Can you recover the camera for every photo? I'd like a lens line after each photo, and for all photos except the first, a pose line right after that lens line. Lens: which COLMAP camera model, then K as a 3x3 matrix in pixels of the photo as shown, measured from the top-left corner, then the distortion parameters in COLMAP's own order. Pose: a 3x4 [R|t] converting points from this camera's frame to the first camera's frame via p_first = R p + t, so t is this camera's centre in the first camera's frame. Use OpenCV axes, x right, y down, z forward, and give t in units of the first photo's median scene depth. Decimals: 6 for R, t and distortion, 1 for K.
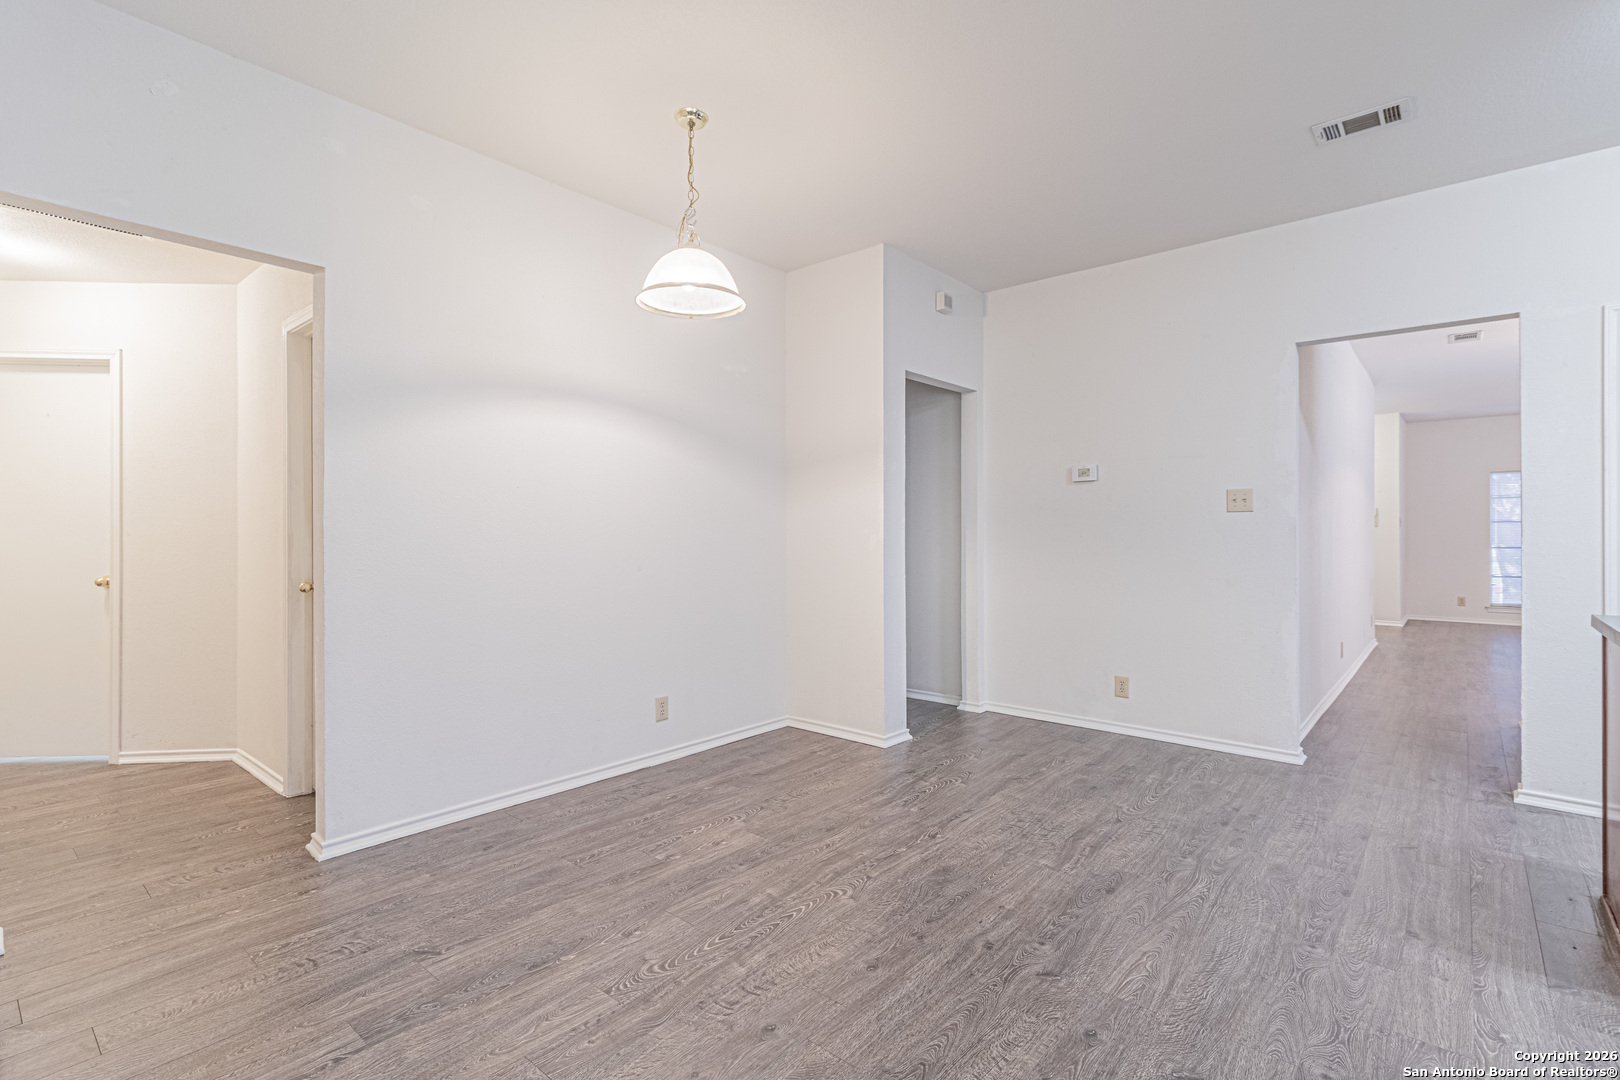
lens RADIAL K [[751.1, 0, 818.4], [0, 751.1, 541.0], [0, 0, 1]] dist [0.008480, 0.000363]
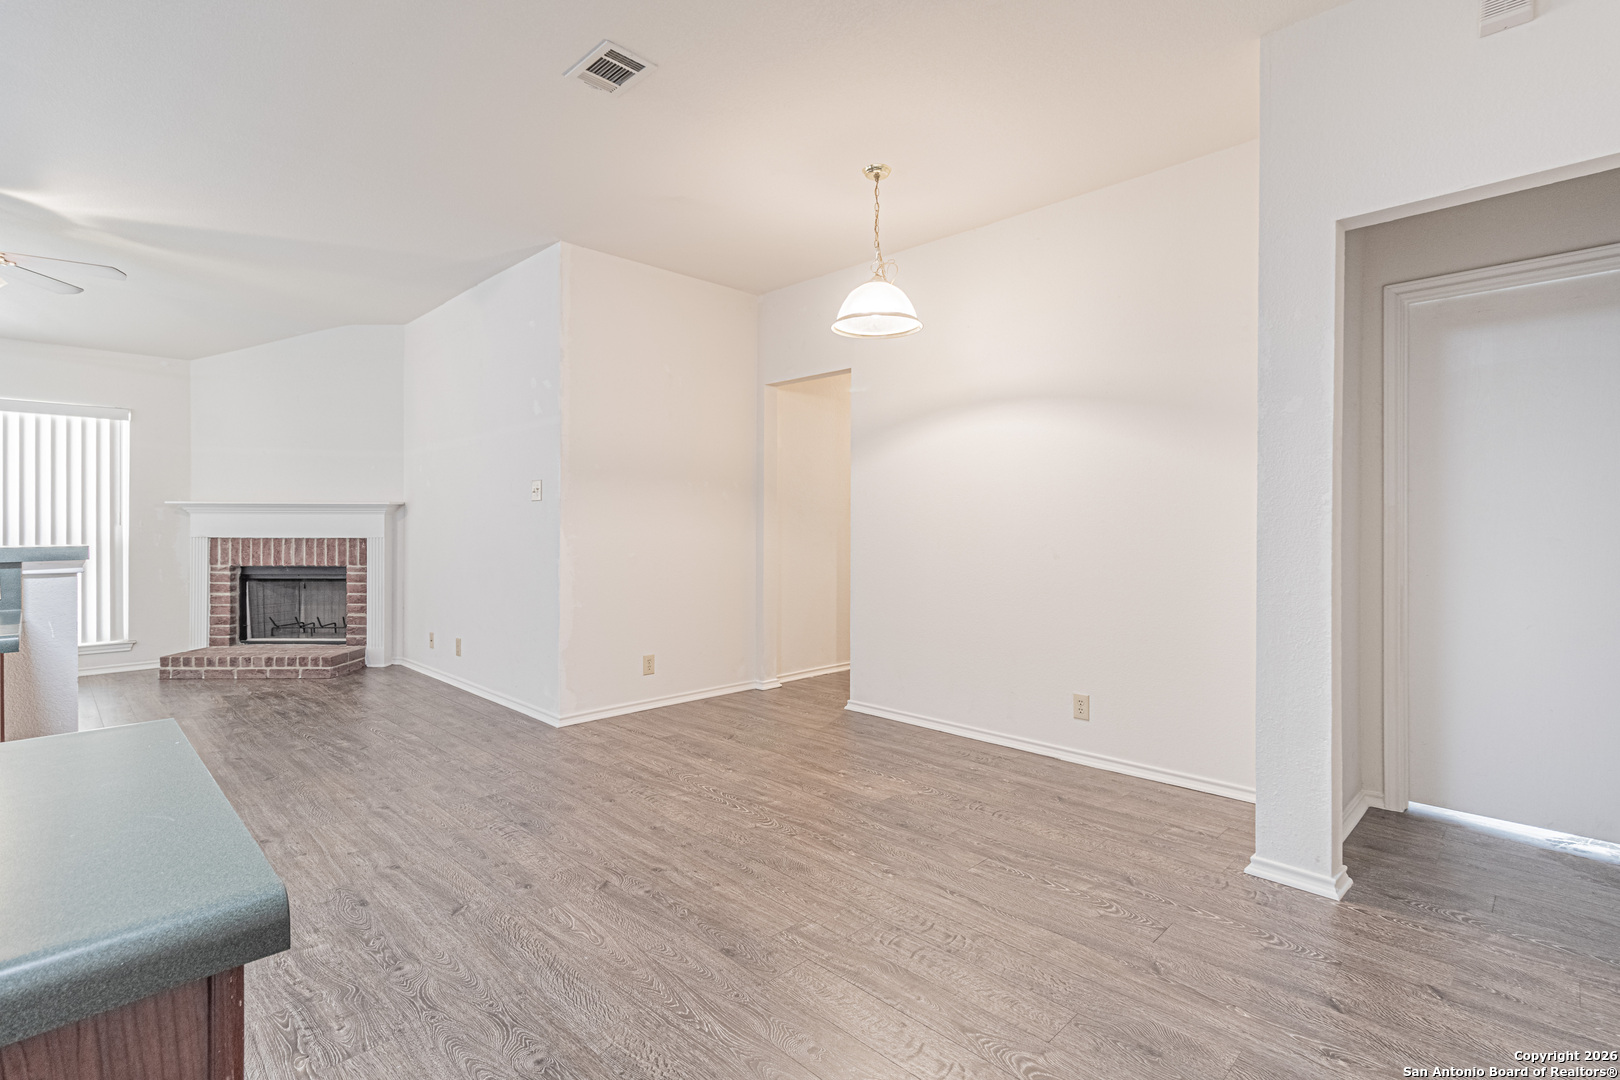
lens RADIAL K [[751.1, 0, 822.3], [0, 751.1, 526.8], [0, 0, 1]] dist [0.008480, 0.000363]
pose [[-0.064661, 0.001193, -0.997907, 0.814383], [-0.007707, 0.999969, 0.001695, -0.006258], [0.997878, 0.007800, -0.064650, 0.775015]]
